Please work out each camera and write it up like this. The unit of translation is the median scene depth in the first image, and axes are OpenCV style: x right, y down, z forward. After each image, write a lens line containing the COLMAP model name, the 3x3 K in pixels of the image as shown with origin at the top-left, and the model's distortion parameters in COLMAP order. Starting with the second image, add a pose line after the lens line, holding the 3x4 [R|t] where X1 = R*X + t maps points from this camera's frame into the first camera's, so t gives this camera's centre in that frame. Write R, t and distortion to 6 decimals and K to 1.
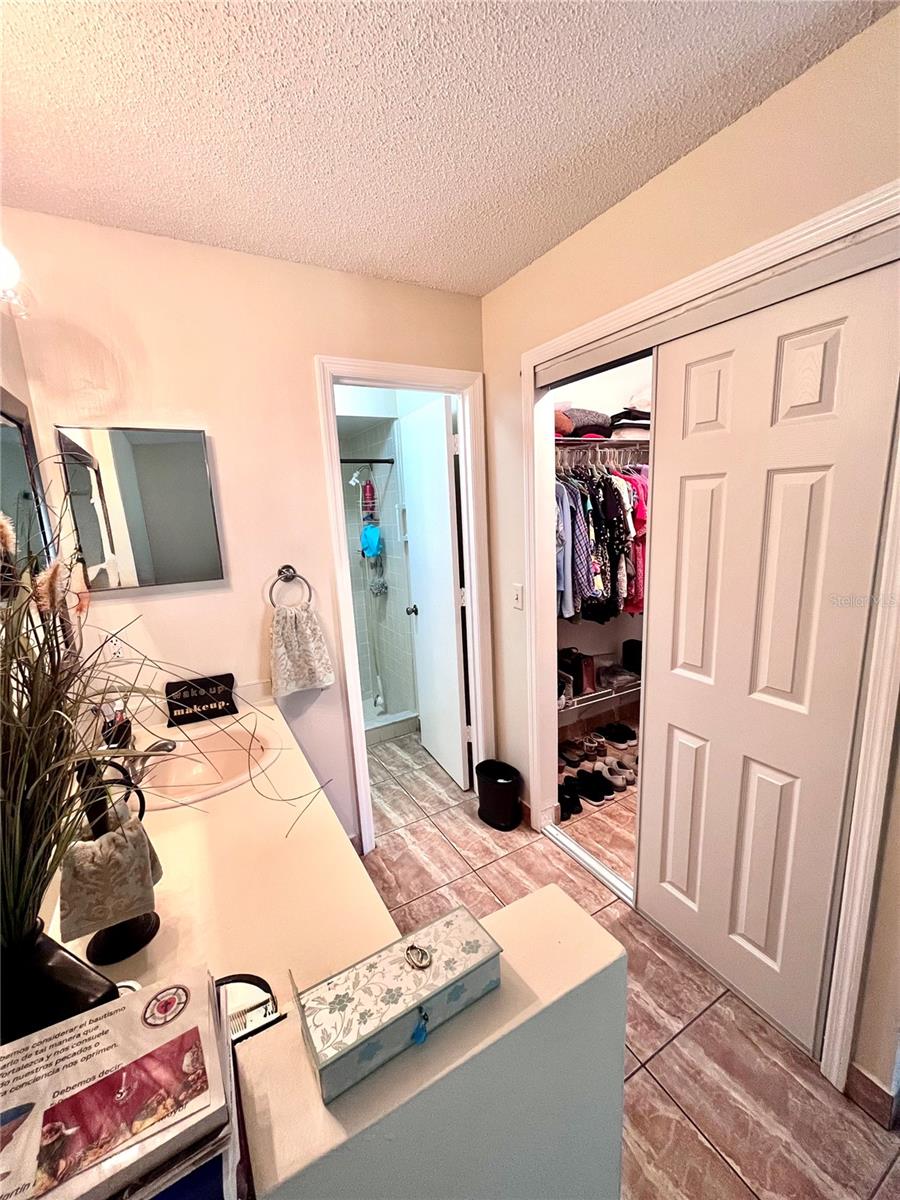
lens RADIAL K [[485.5, 0, 448.6], [0, 485.5, 602.7], [0, 0, 1]] dist [-0.002334, 0.002708]
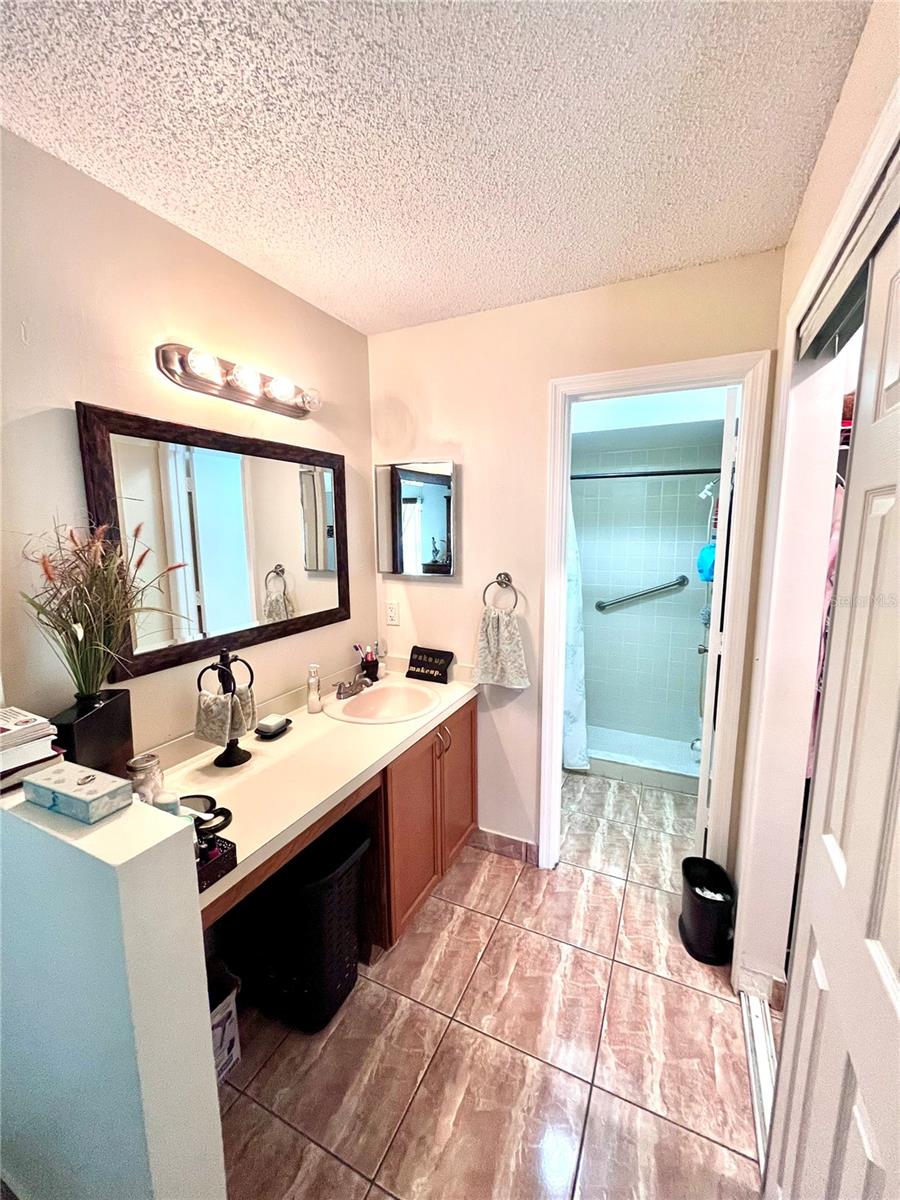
lens RADIAL K [[485.5, 0, 452.9], [0, 485.5, 602.4], [0, 0, 1]] dist [-0.002334, 0.002708]
pose [[0.572108, 0.169556, -0.802461, 0.461039], [-0.184291, 0.979955, 0.075670, -0.064398], [0.799205, 0.104594, 0.591887, 0.219170]]
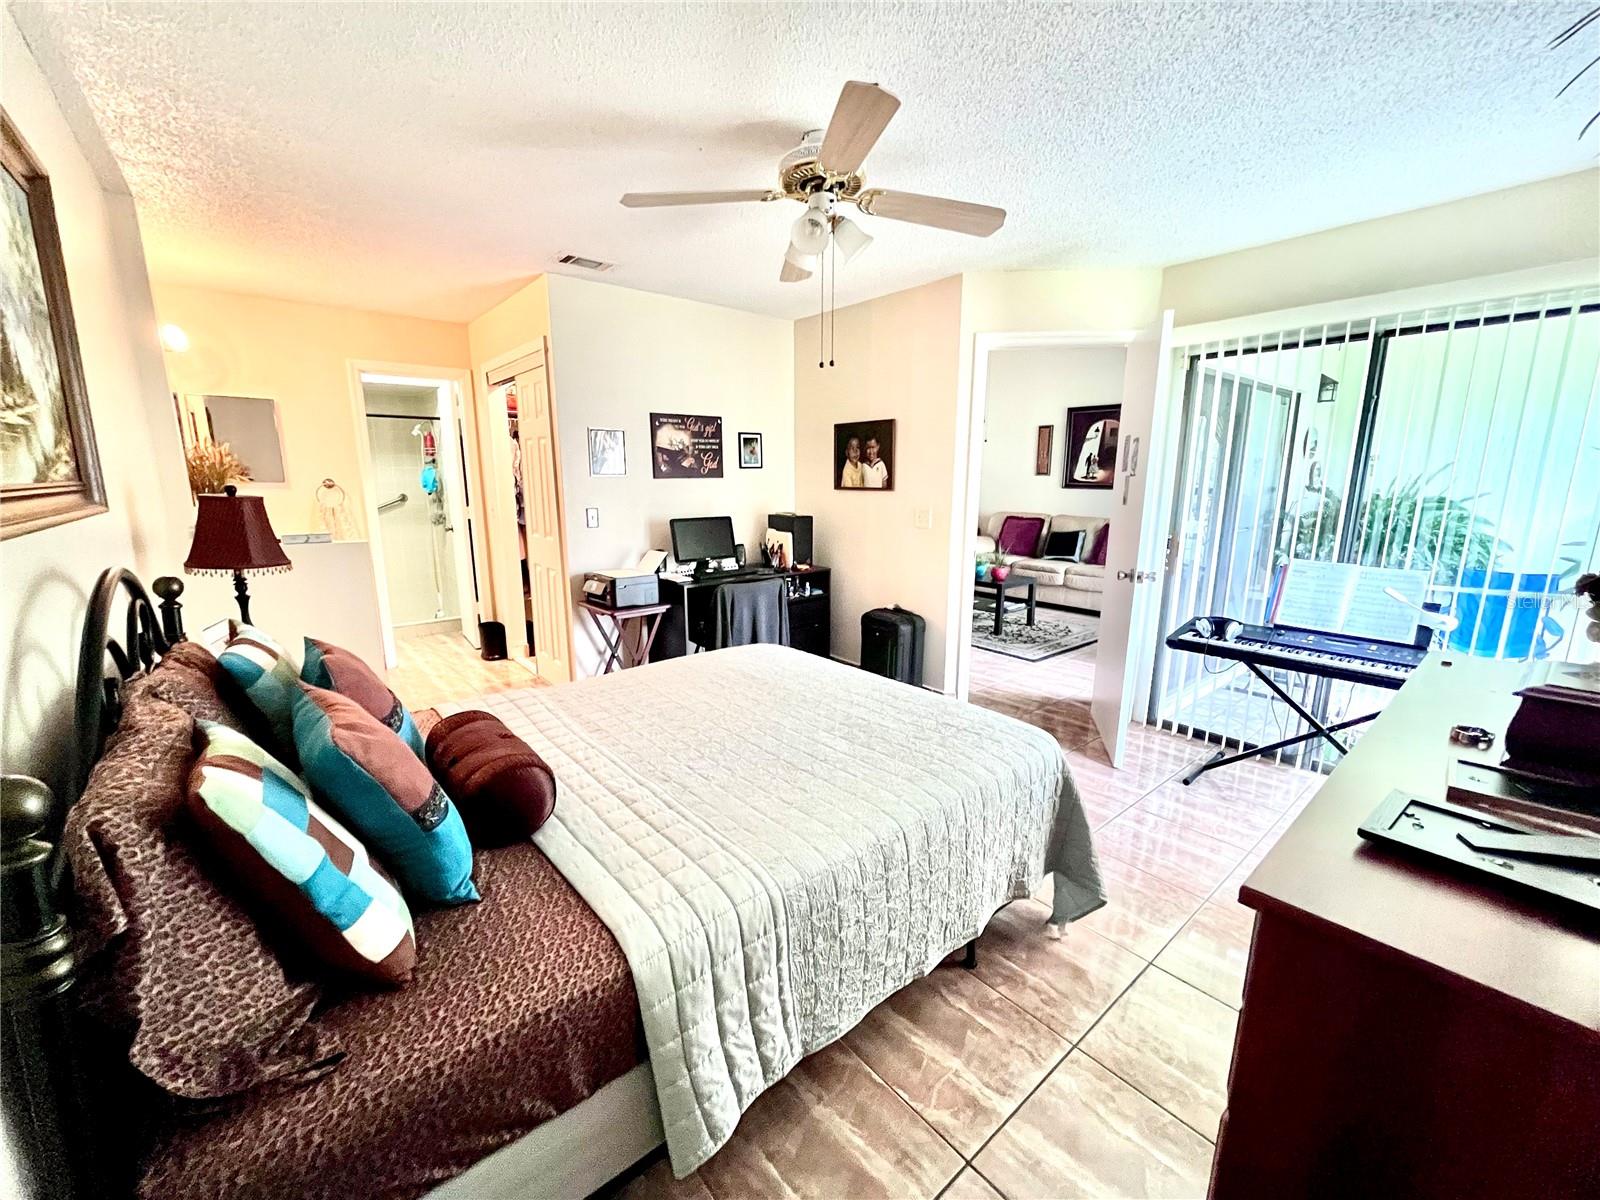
lens RADIAL K [[647.4, 0, 807.4], [0, 647.4, 605.0], [0, 0, 1]] dist [-0.002334, 0.002708]
pose [[0.980948, 0.013662, 0.193789, 0.789692], [-0.012990, 0.999904, -0.004735, 0.318164], [-0.193835, 0.002127, 0.981032, -1.387416]]
